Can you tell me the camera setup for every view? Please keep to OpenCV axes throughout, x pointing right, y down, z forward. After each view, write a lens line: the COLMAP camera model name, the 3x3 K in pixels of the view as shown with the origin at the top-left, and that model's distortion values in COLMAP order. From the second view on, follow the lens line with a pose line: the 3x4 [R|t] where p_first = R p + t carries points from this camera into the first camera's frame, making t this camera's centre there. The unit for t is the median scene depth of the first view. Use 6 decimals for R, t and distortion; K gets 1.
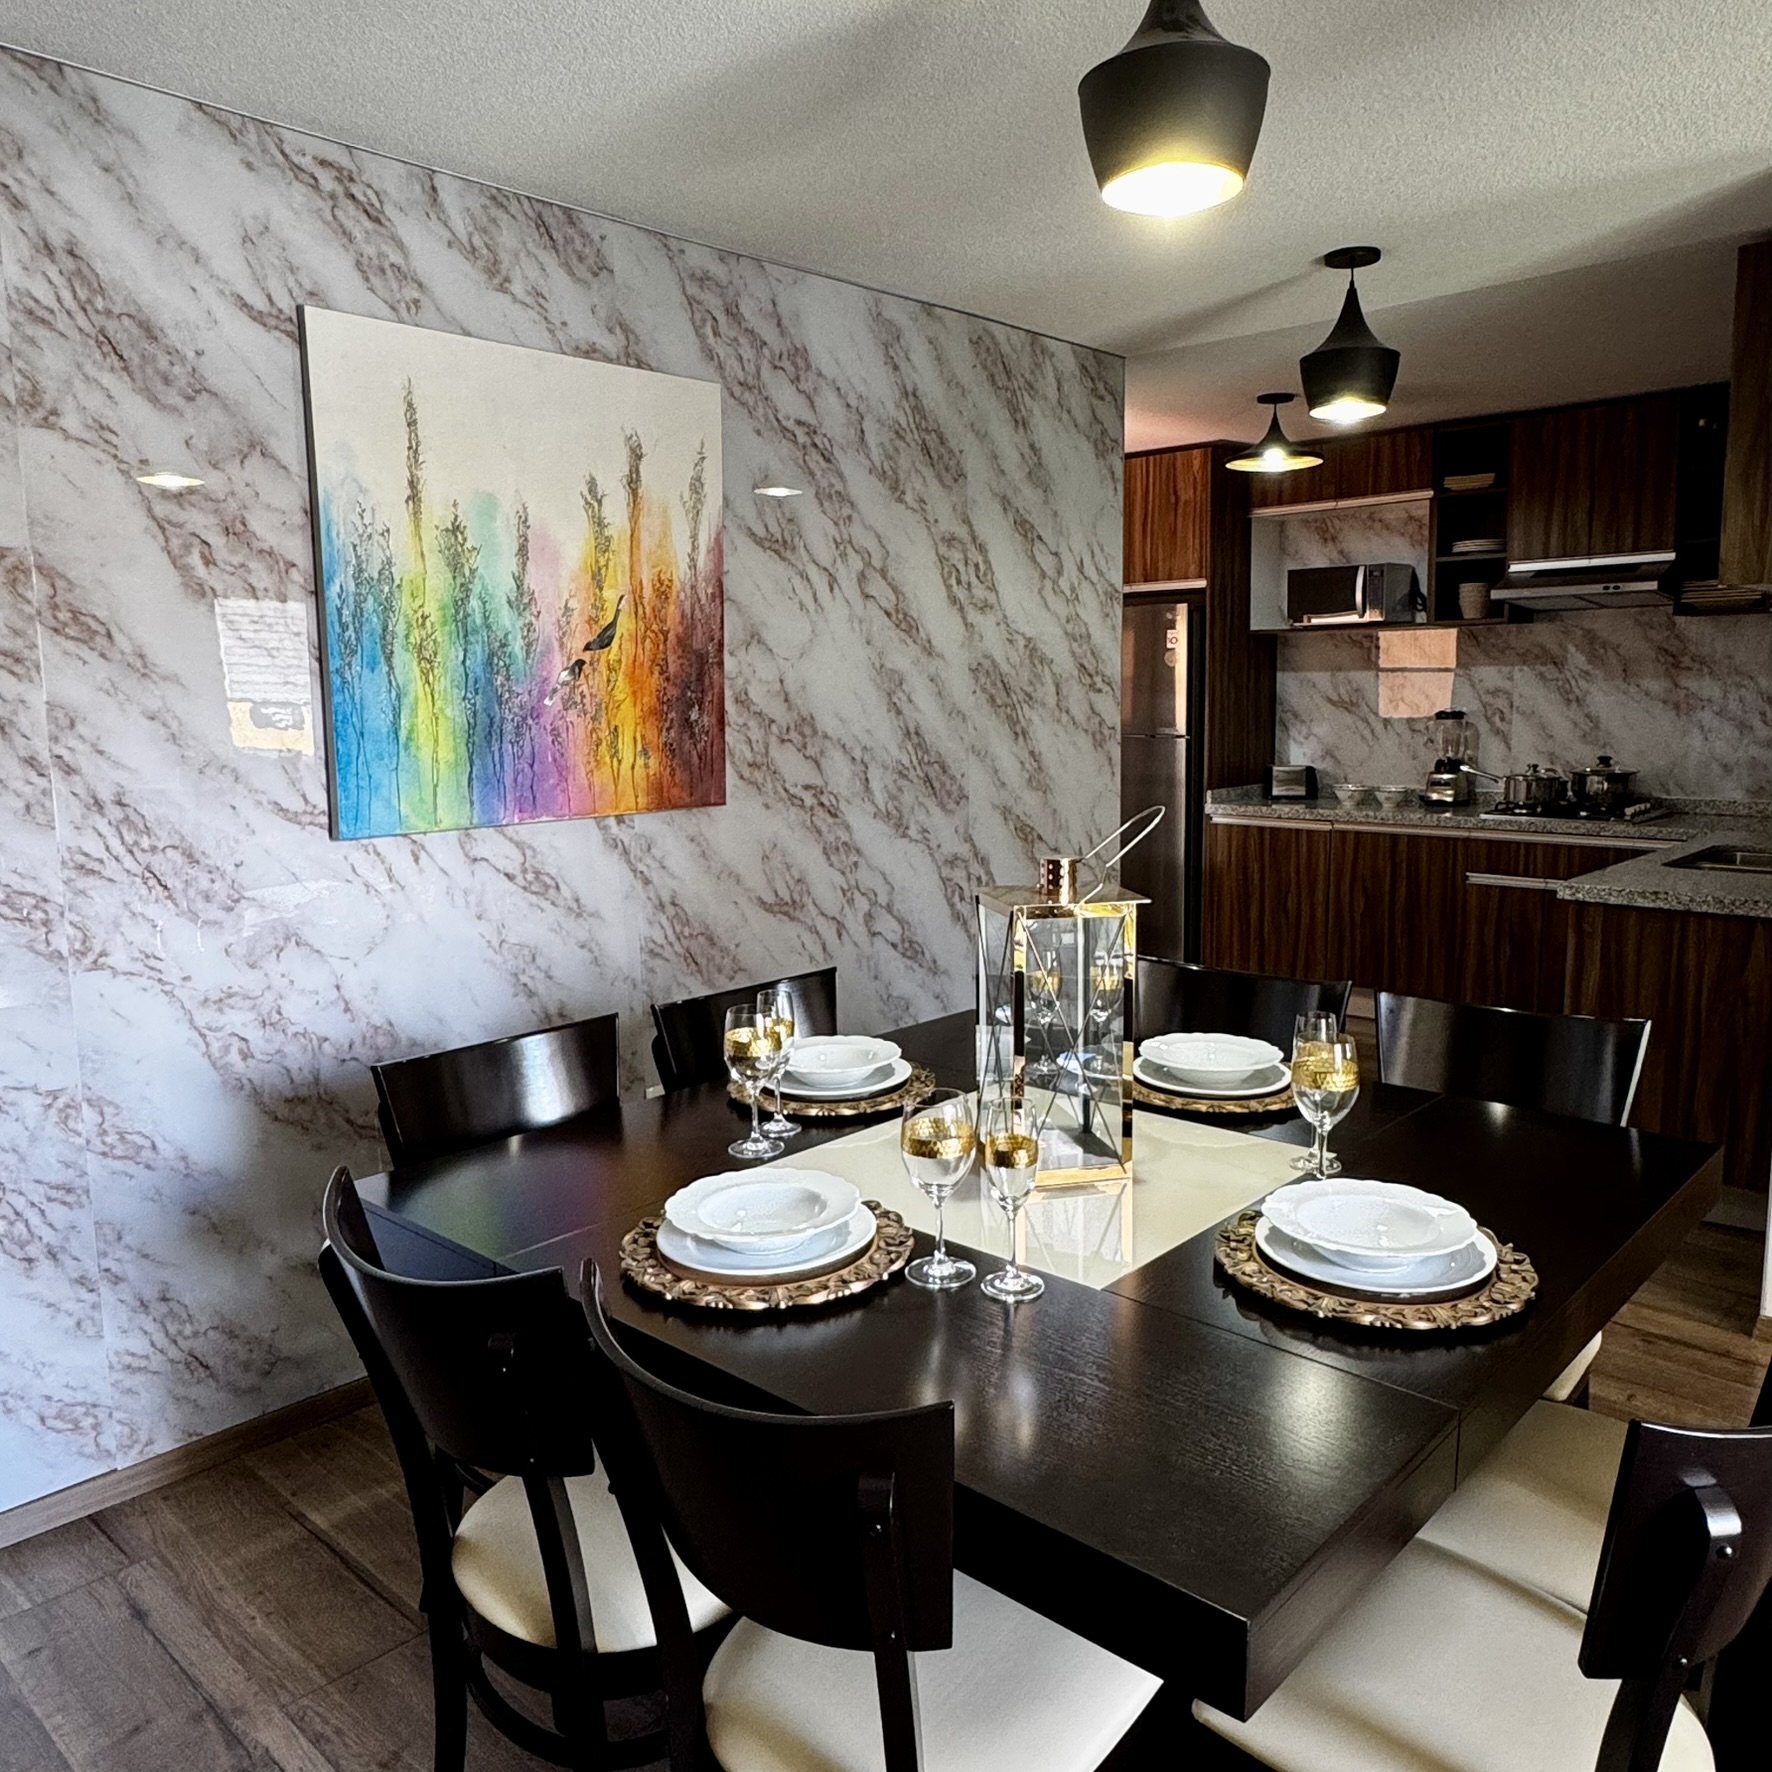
lens RADIAL K [[1420.3, 0, 883.0], [0, 1420.3, 872.3], [0, 0, 1]] dist [0.002605, -0.010080]
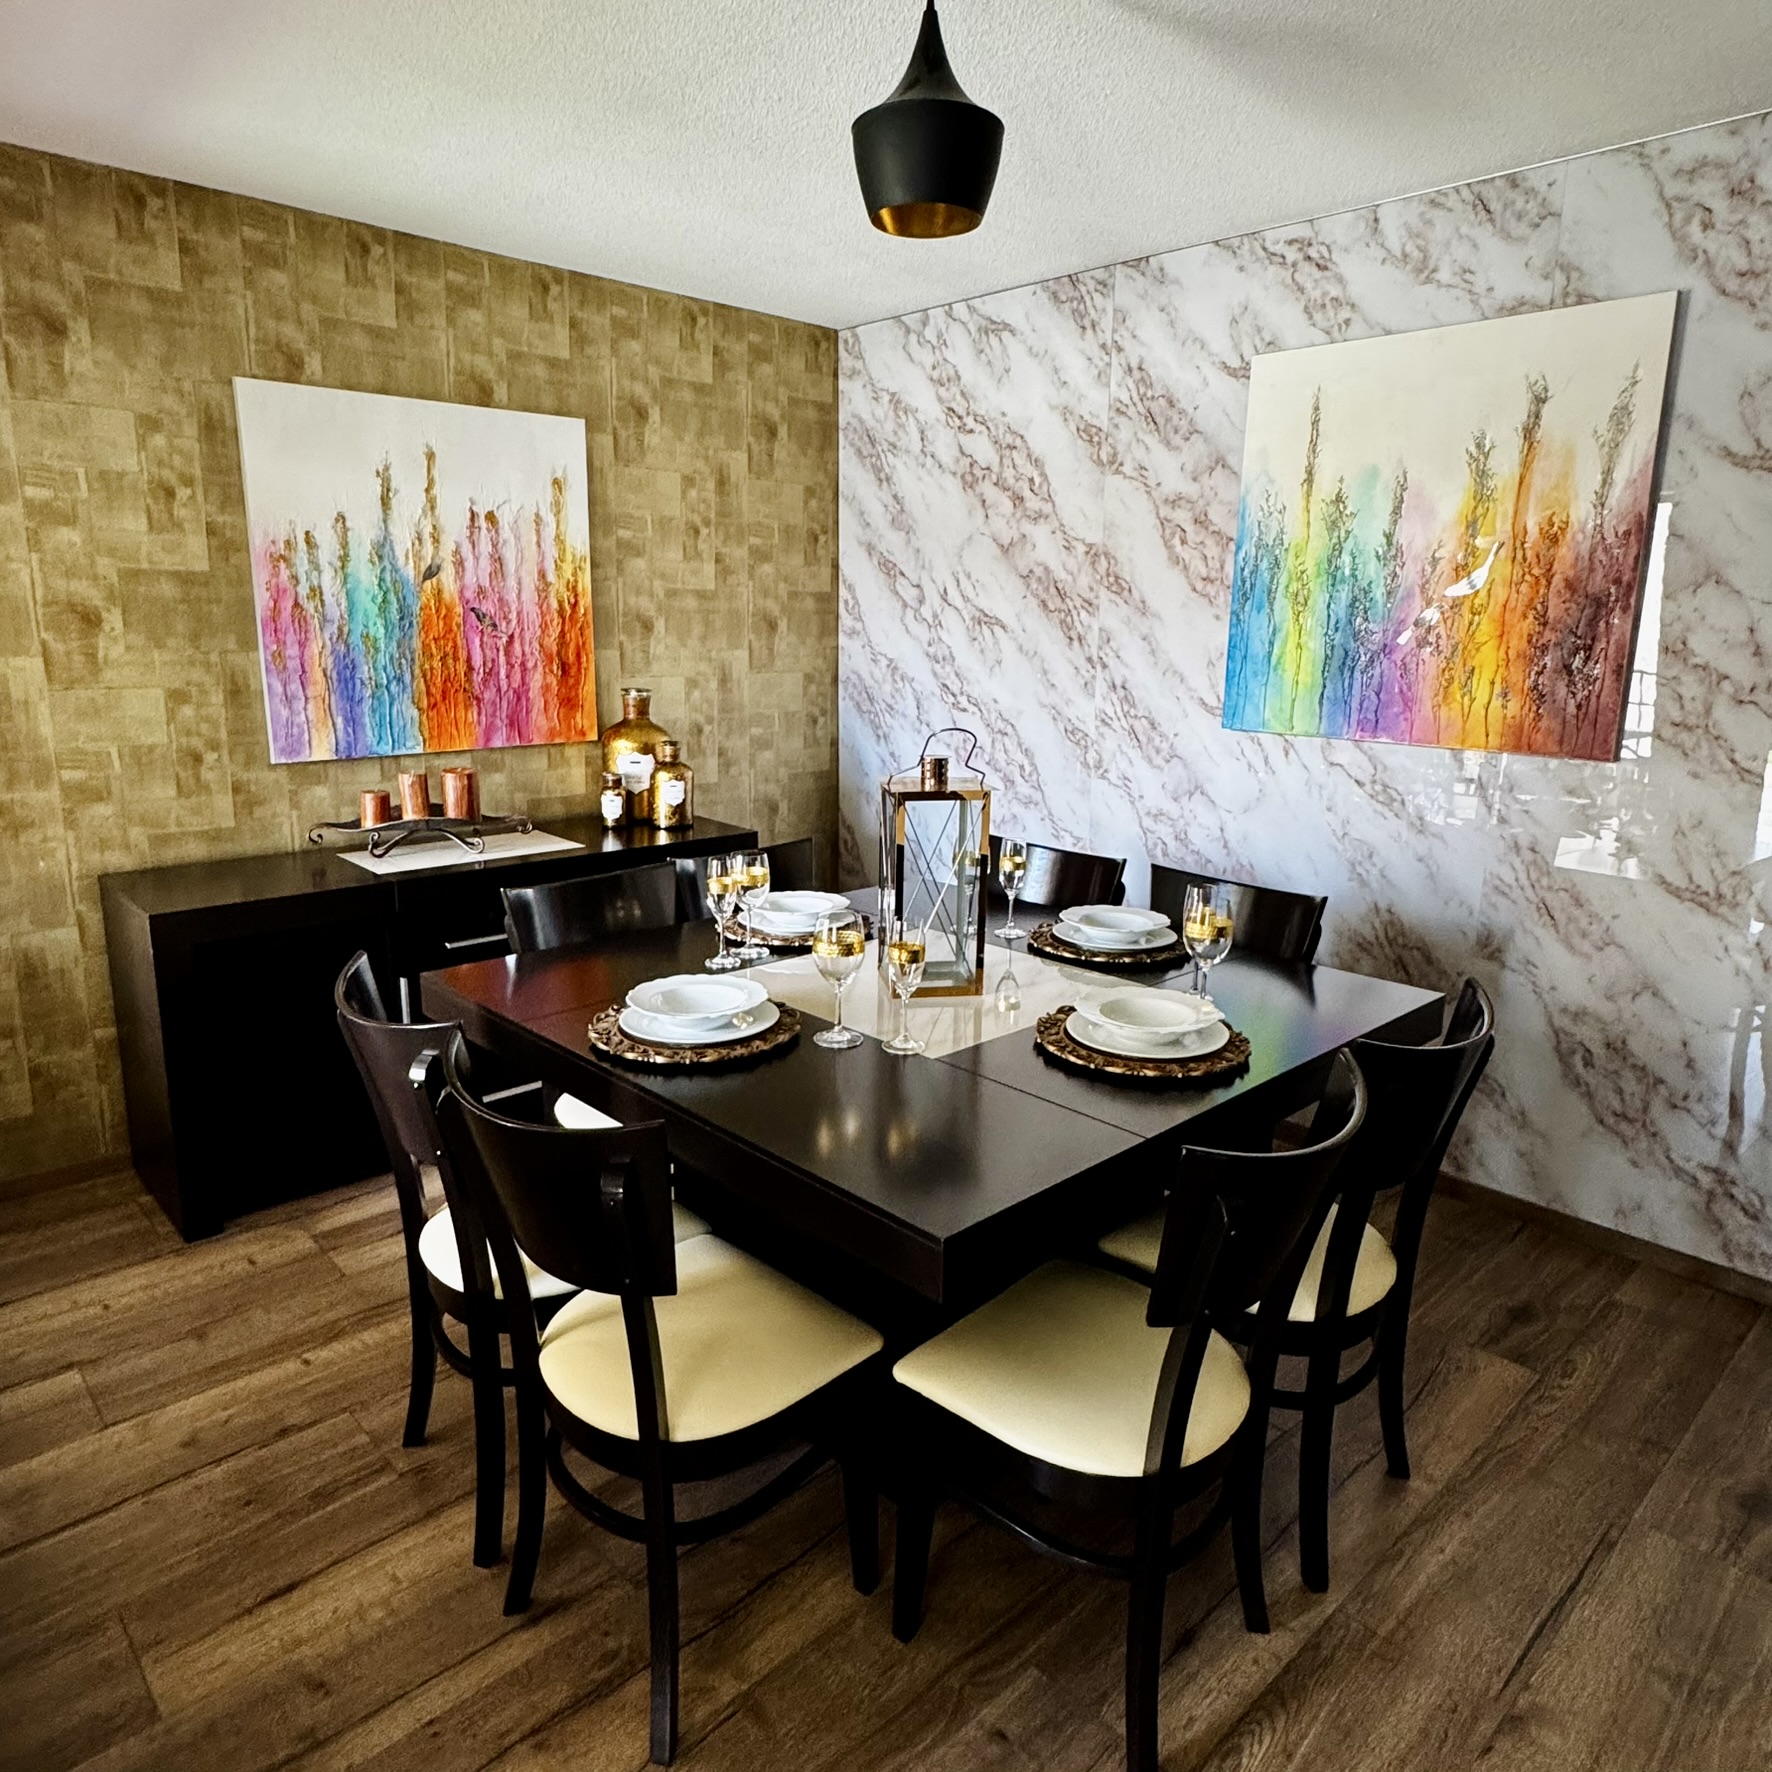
lens RADIAL K [[1211.7, 0, 885.8], [0, 1211.7, 883.6], [0, 0, 1]] dist [-0.001453, -0.000058]
pose [[-0.057141, 0.224109, -0.972887, 0.570500], [-0.146725, 0.962013, 0.230222, -0.067555], [0.987526, 0.155902, -0.022088, 0.451702]]
